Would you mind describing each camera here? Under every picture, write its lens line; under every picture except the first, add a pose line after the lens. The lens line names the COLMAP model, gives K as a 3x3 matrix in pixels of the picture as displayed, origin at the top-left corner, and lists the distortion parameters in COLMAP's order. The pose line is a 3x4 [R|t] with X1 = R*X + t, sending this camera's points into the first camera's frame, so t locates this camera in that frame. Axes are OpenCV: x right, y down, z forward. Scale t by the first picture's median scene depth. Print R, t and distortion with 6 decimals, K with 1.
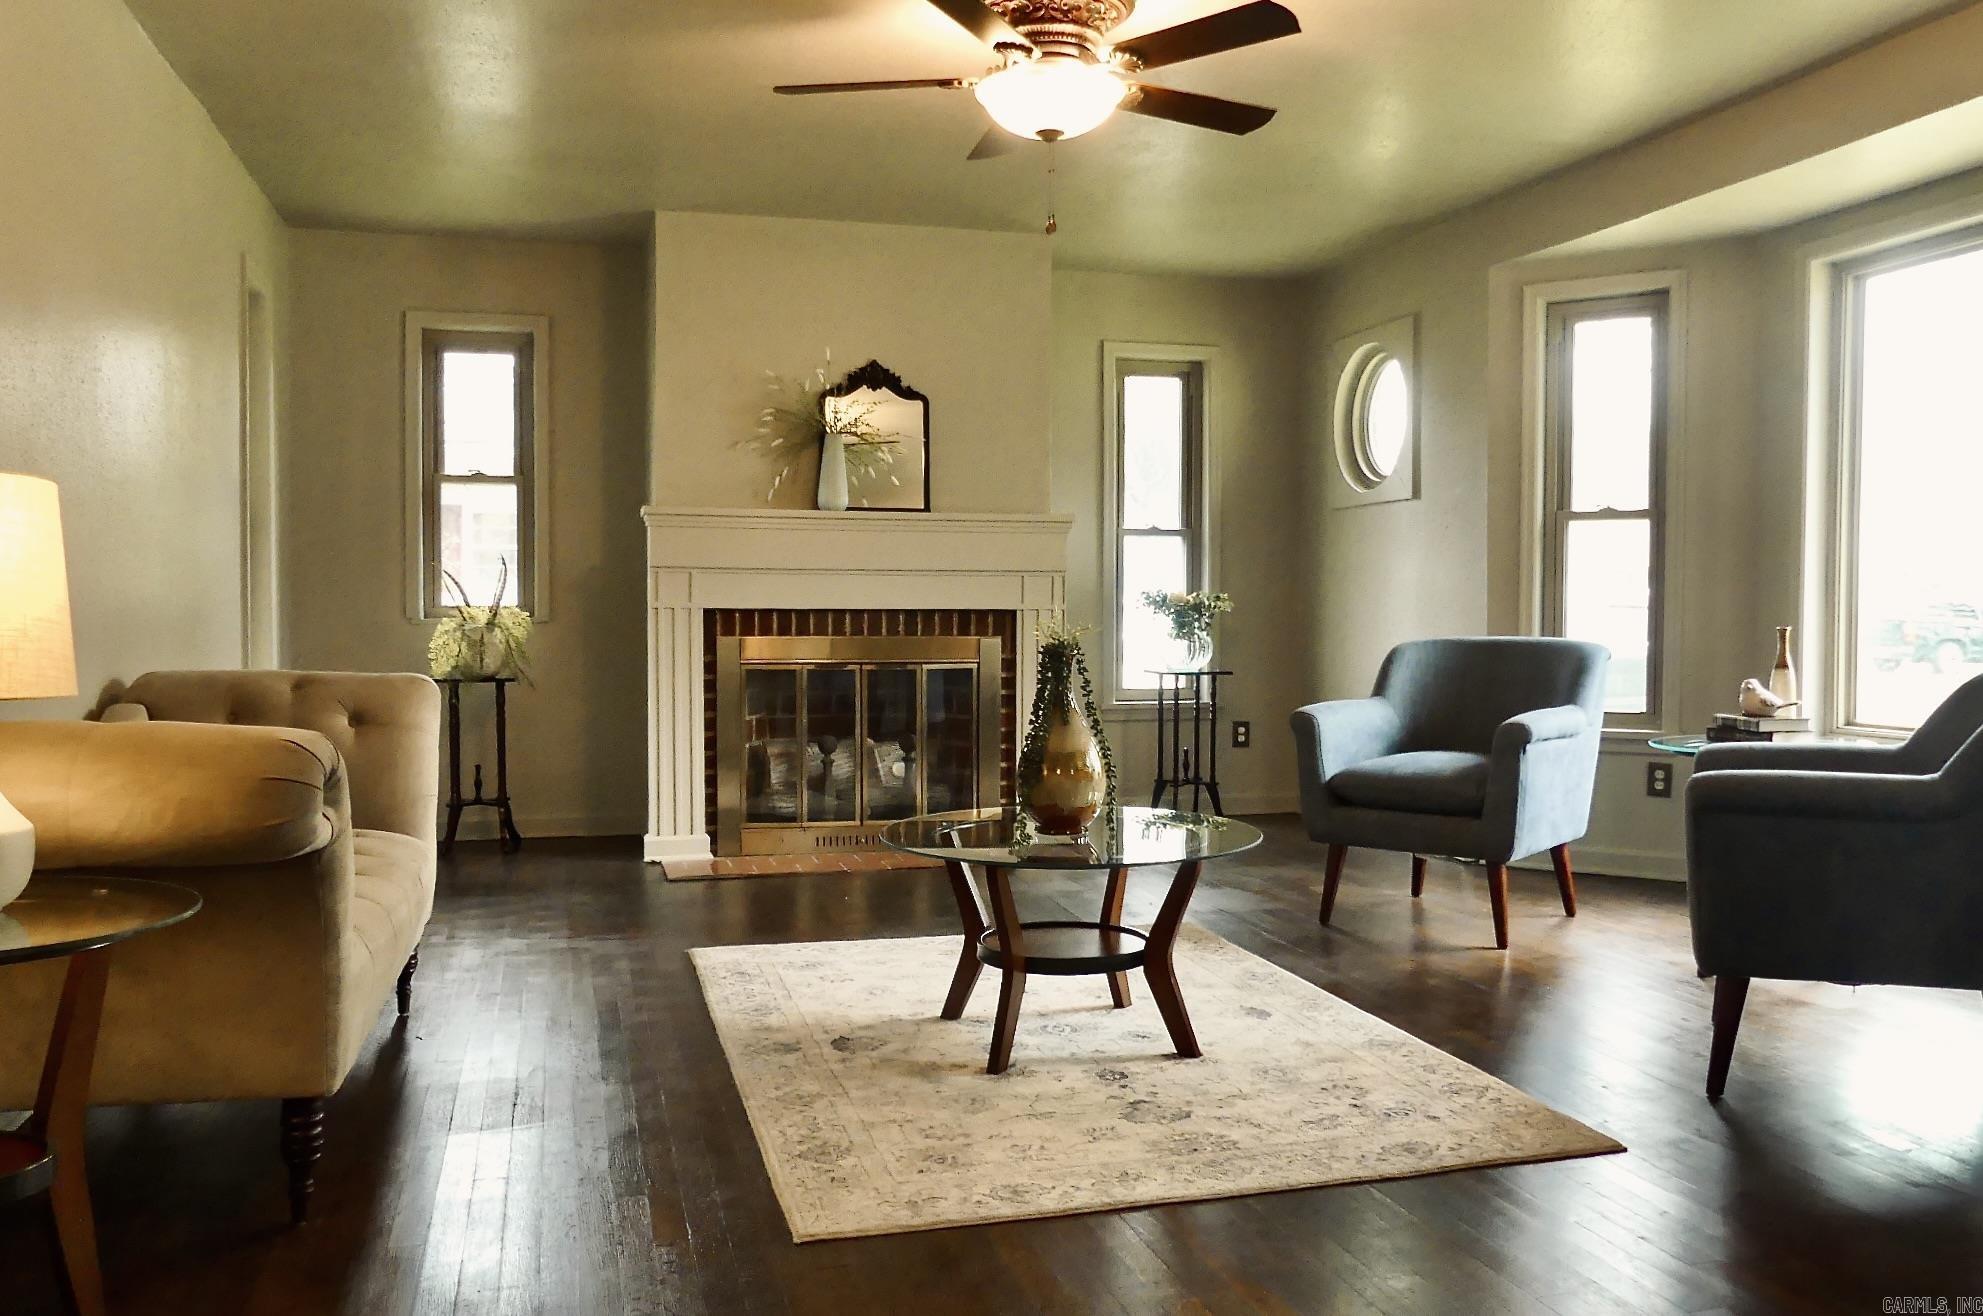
lens RADIAL K [[1616.4, 0, 990.3], [0, 1616.4, 669.2], [0, 0, 1]] dist [-0.039534, 0.011422]
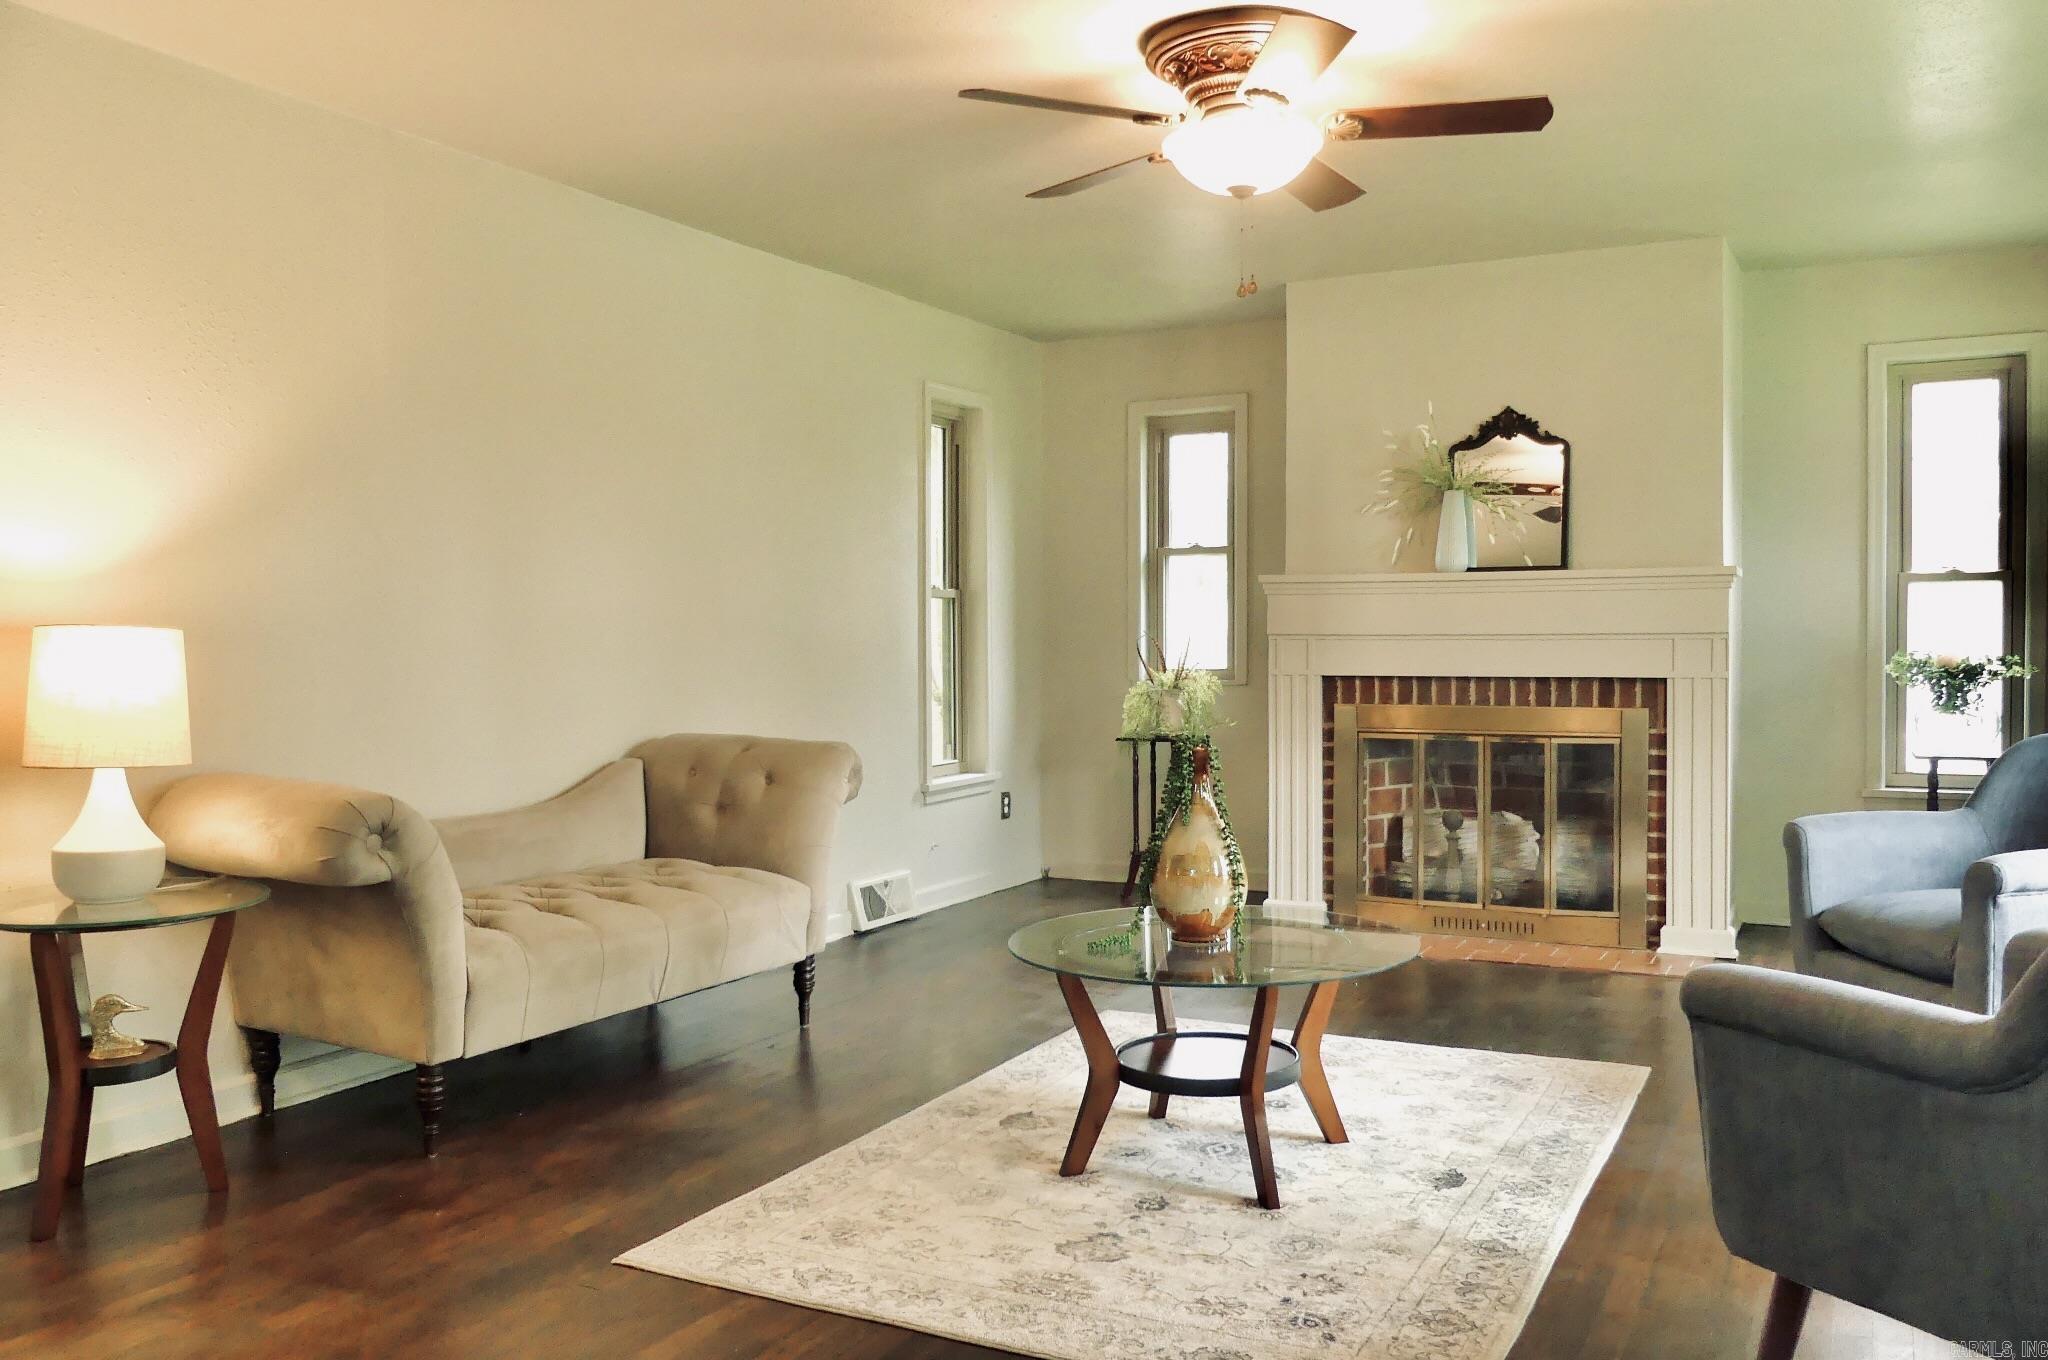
lens RADIAL K [[1613.5, 0, 1030.7], [0, 1613.5, 690.1], [0, 0, 1]] dist [-0.041598, 0.008109]
pose [[0.730054, 0.014296, -0.683239, 0.368268], [-0.018644, 0.999826, 0.001000, -0.025953], [0.683135, 0.012008, 0.730194, 0.149539]]
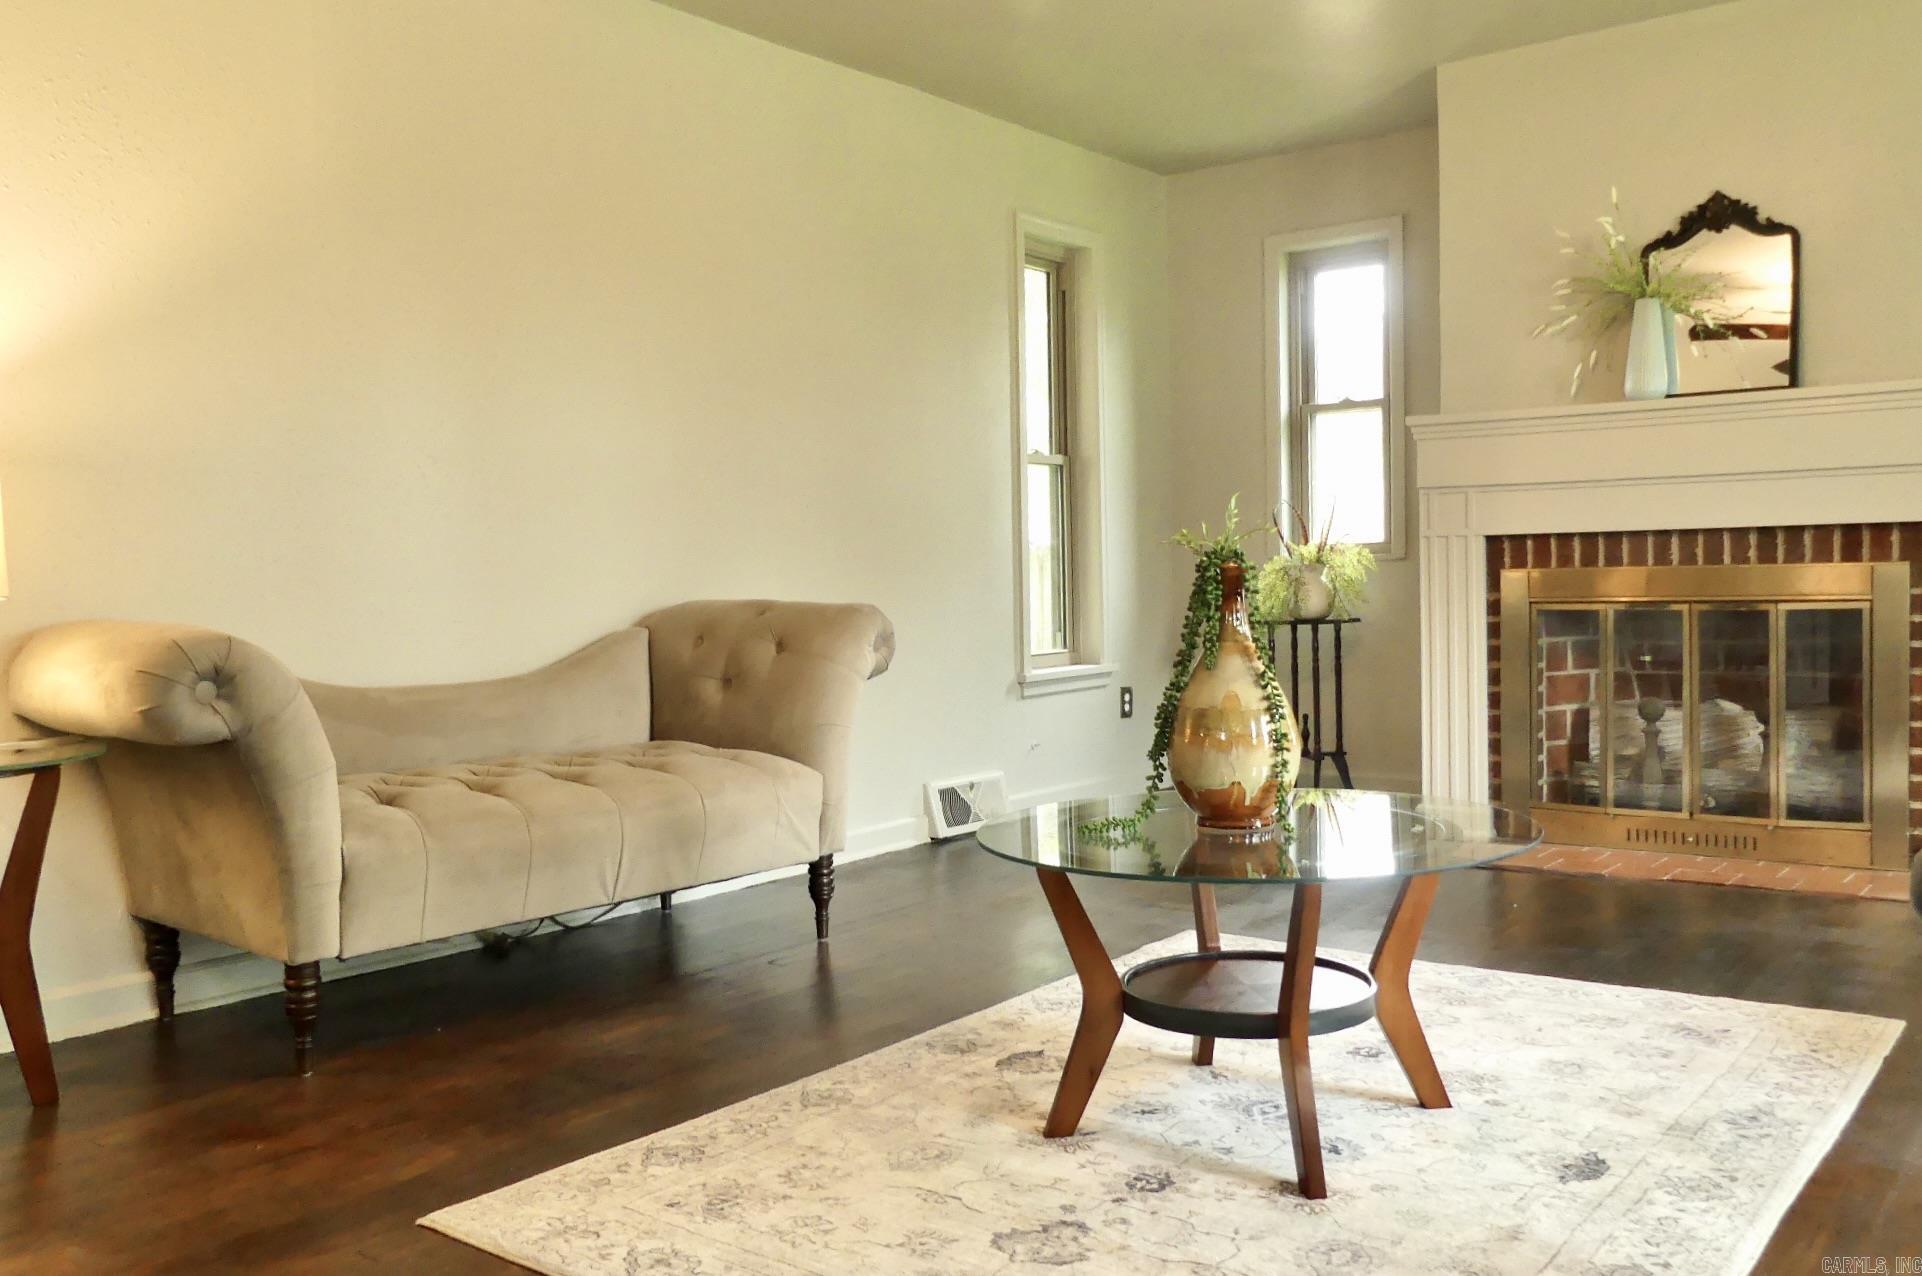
lens RADIAL K [[1609.5, 0, 961.0], [0, 1609.5, 638.0], [0, 0, 1]] dist [-0.067990, 0.063851]
pose [[0.592409, 0.012873, -0.805534, 0.318433], [-0.008687, 0.999916, 0.009591, 0.009031], [0.805590, 0.001316, 0.592472, 0.300317]]
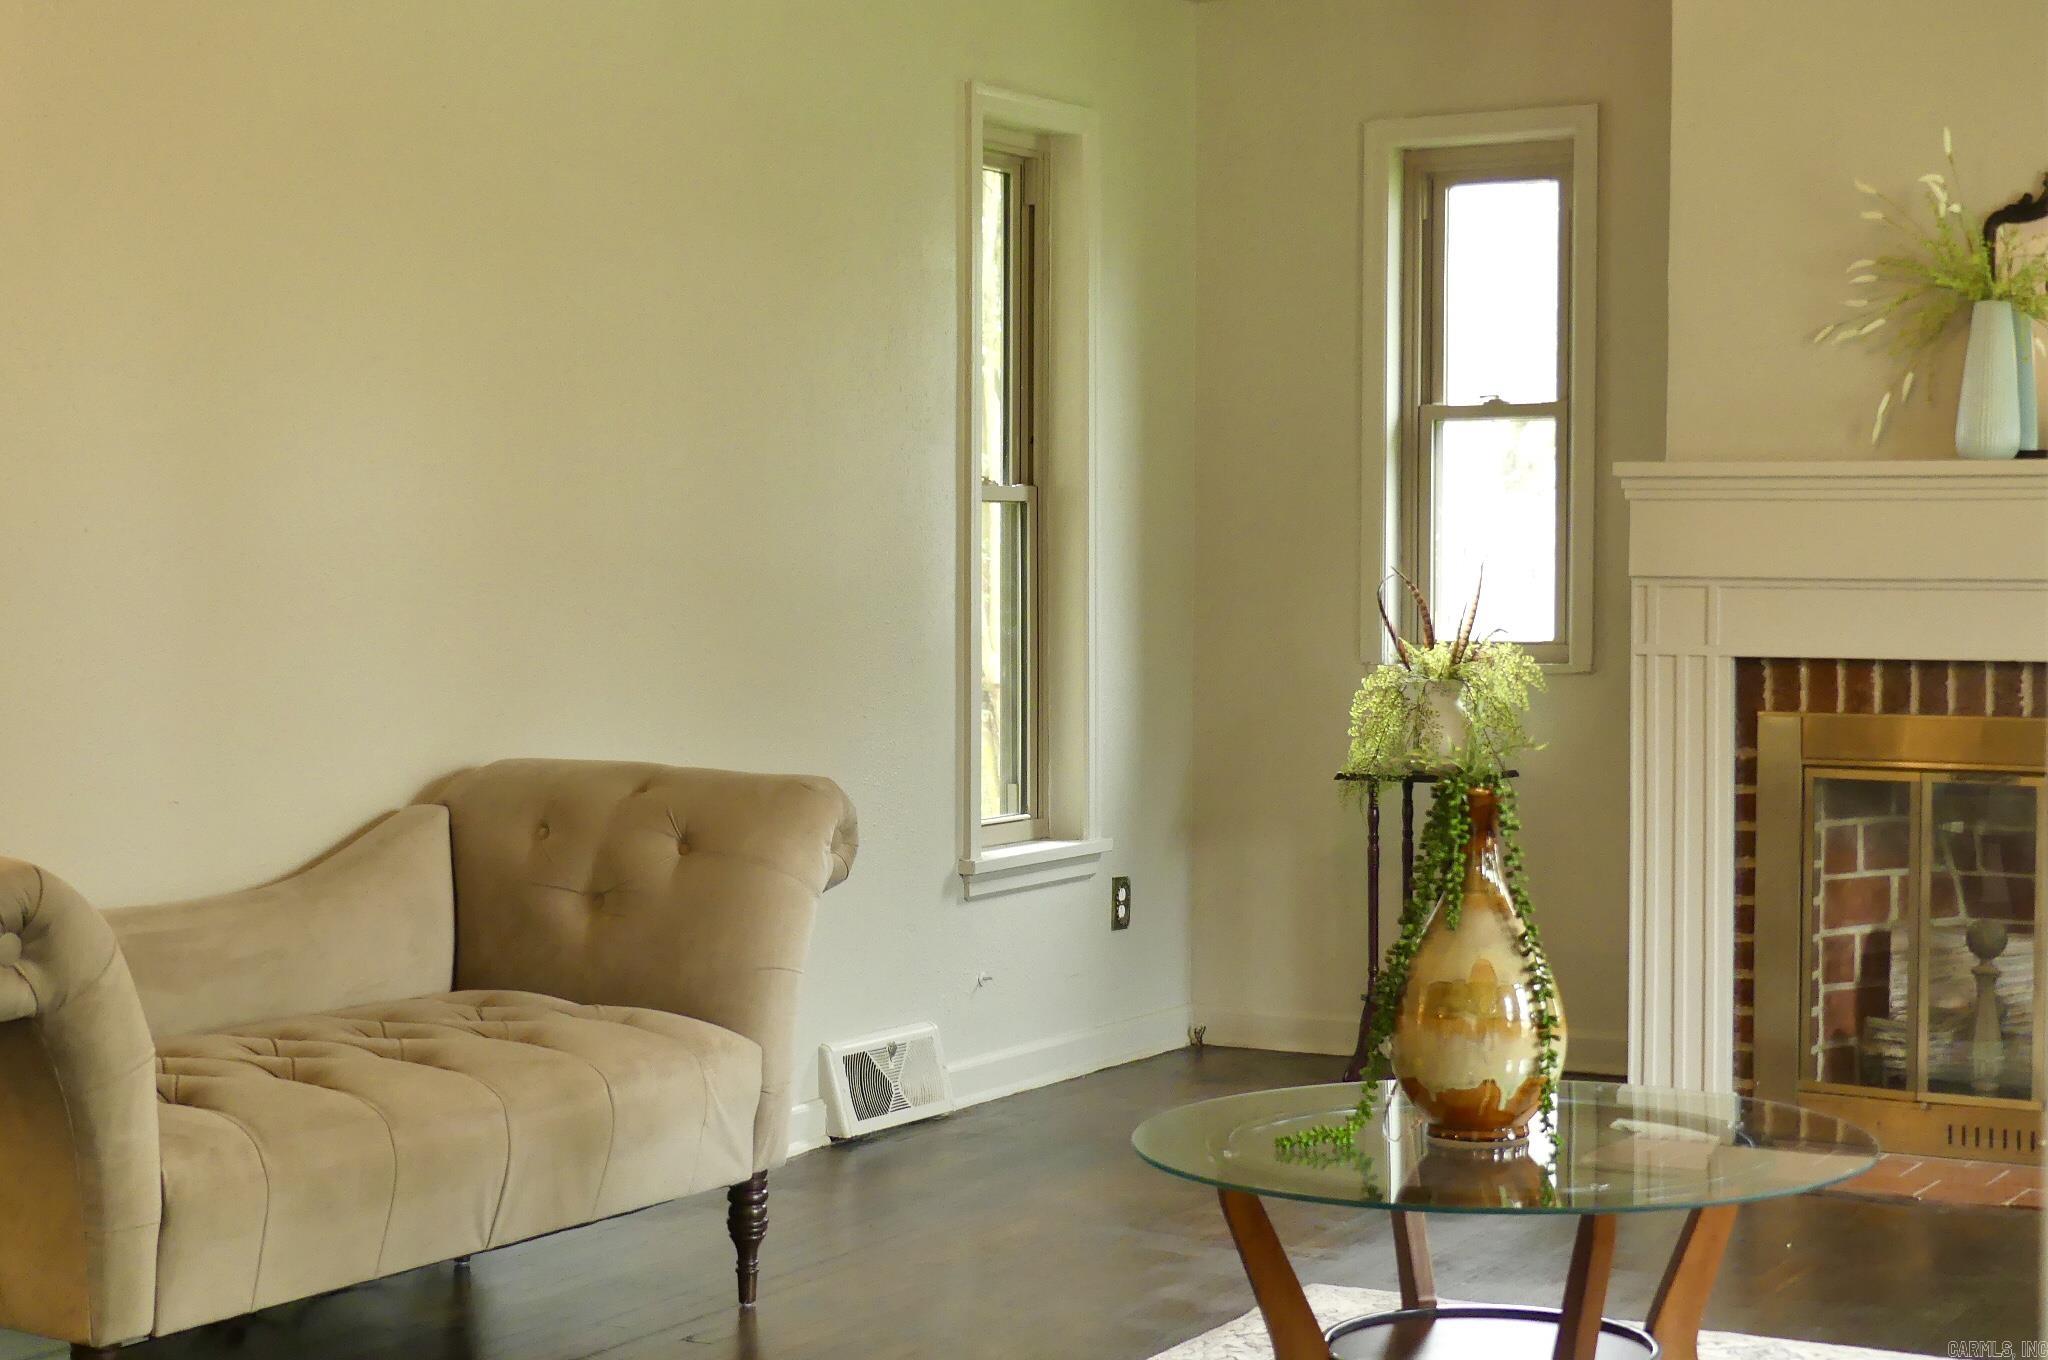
lens RADIAL K [[3370.8, 0, 1024.0], [0, 3370.8, 680.0], [0, 0, 1]] dist [0.000021, -0.014841]
pose [[0.700777, 0.020005, -0.713100, 0.429475], [-0.025588, 0.999668, 0.002899, -0.027227], [0.712922, 0.016215, 0.701056, 0.080823]]
